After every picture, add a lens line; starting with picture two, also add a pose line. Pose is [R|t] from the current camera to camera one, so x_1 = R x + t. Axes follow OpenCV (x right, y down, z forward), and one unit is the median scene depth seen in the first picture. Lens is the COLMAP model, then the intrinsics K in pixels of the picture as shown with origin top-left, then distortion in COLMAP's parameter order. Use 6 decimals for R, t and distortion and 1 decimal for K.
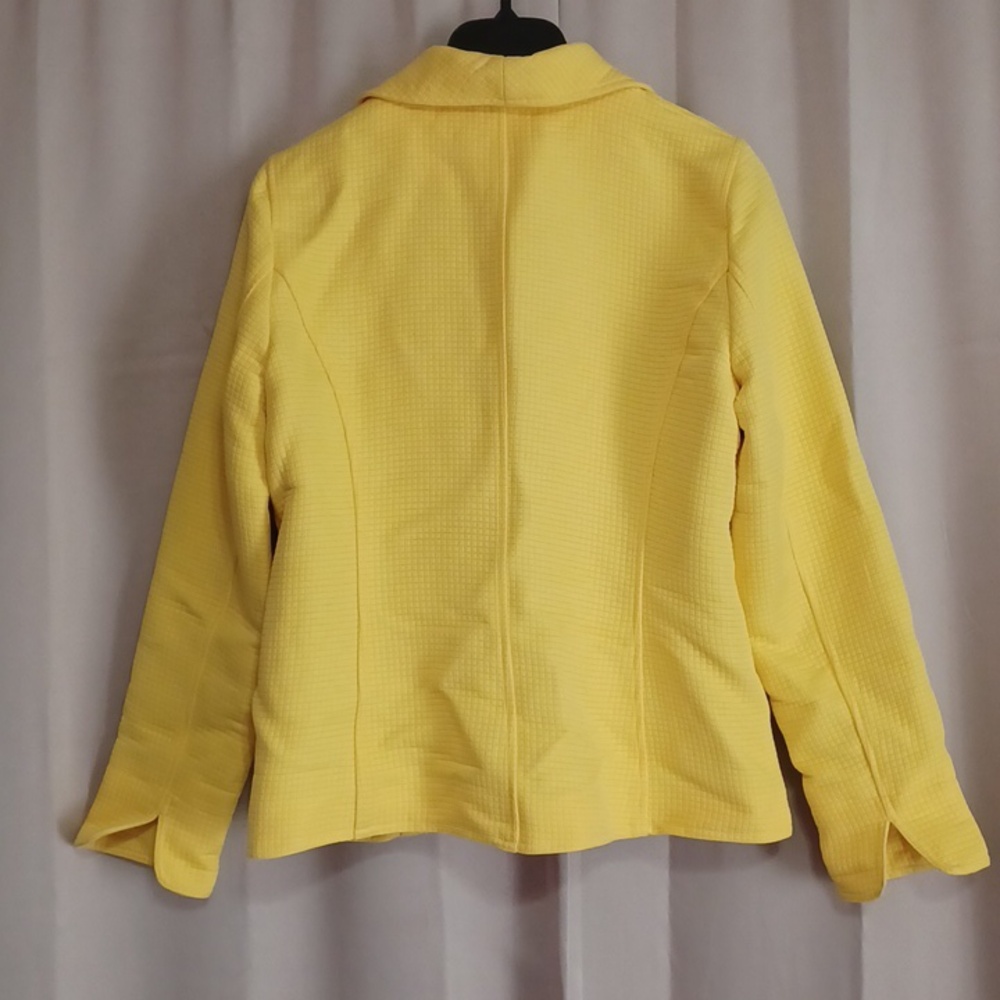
lens RADIAL K [[1643.7, 0, 502.2], [0, 1643.7, 502.4], [0, 0, 1]] dist [0.088484, 0.000000]
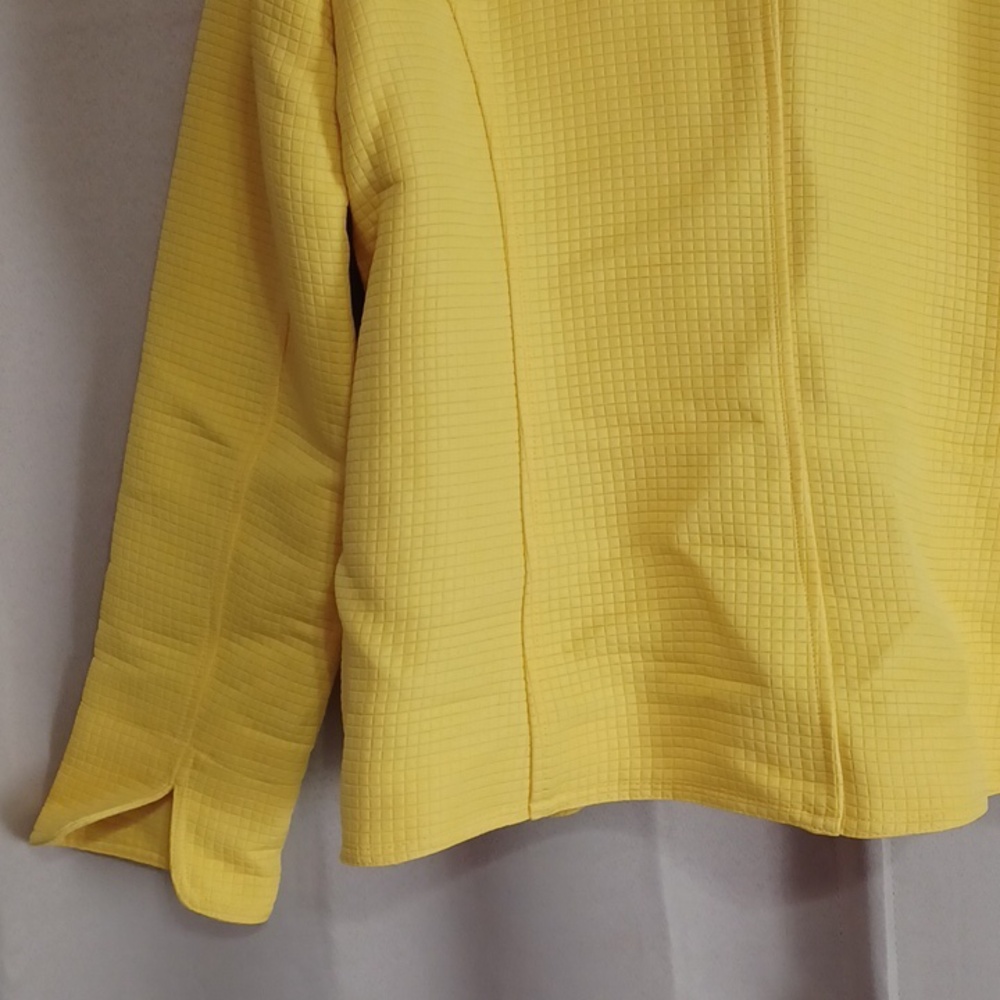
lens RADIAL K [[1643.7, 0, 518.2], [0, 1643.7, 511.6], [0, 0, 1]] dist [0.088484, 0.000000]
pose [[0.998662, -0.042808, 0.029018, -0.104259], [0.040675, 0.996681, 0.070511, 0.059666], [-0.031940, -0.069236, 0.997089, 0.444757]]
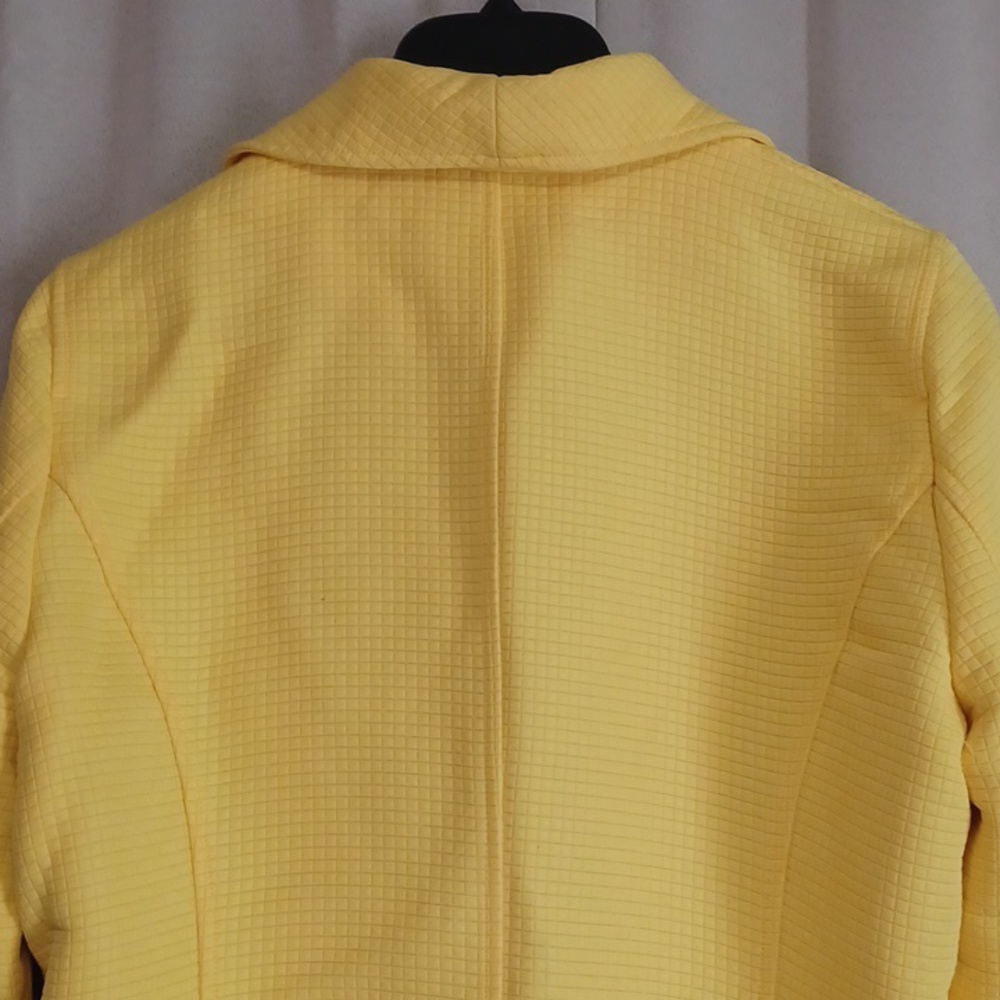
lens RADIAL K [[1643.7, 0, 505.8], [0, 1643.7, 485.9], [0, 0, 1]] dist [0.088484, 0.000000]
pose [[0.999972, 0.001829, 0.007190, 0.000302], [-0.001333, 0.997655, -0.068432, -0.103523], [-0.007298, 0.068421, 0.997630, 0.483740]]
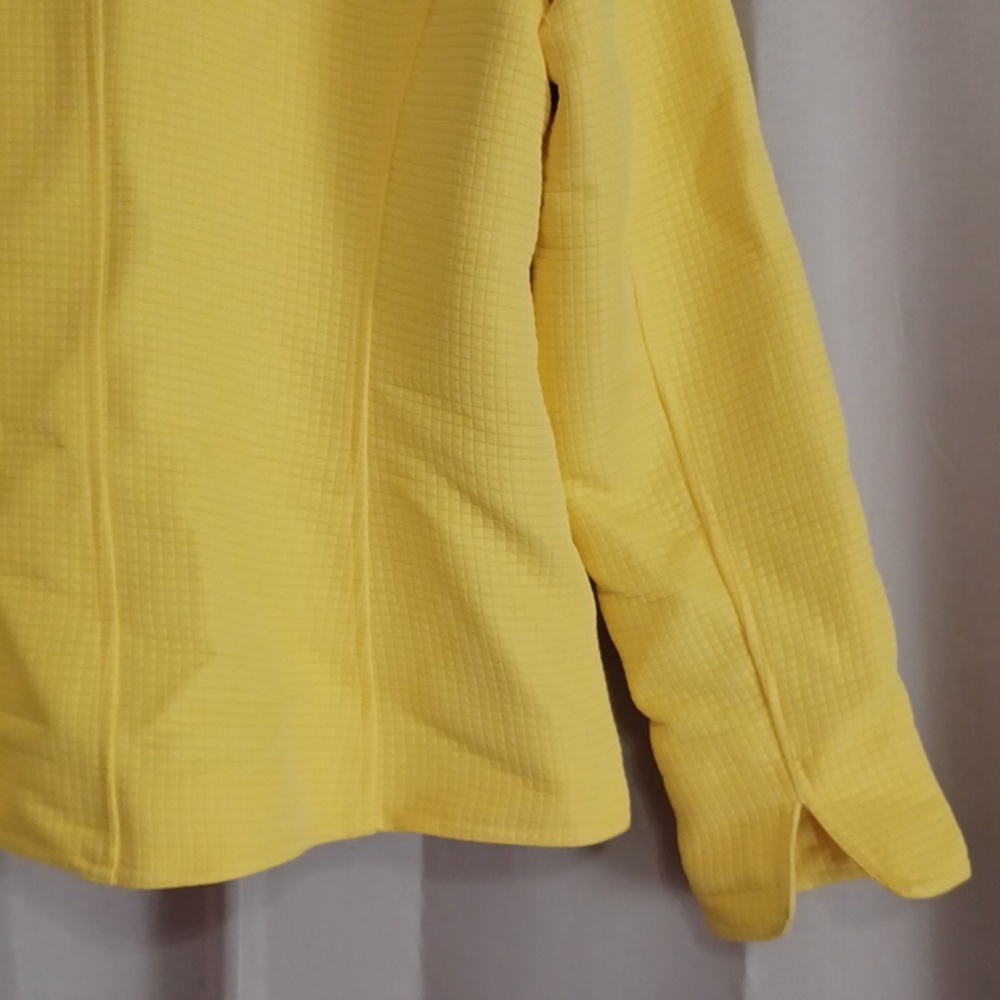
lens RADIAL K [[1643.7, 0, 511.6], [0, 1643.7, 510.8], [0, 0, 1]] dist [0.088484, 0.000000]
pose [[0.993594, 0.002941, 0.112970, 0.070931], [-0.011533, 0.997081, 0.075479, 0.051102], [-0.112419, -0.076299, 0.990727, 0.455636]]
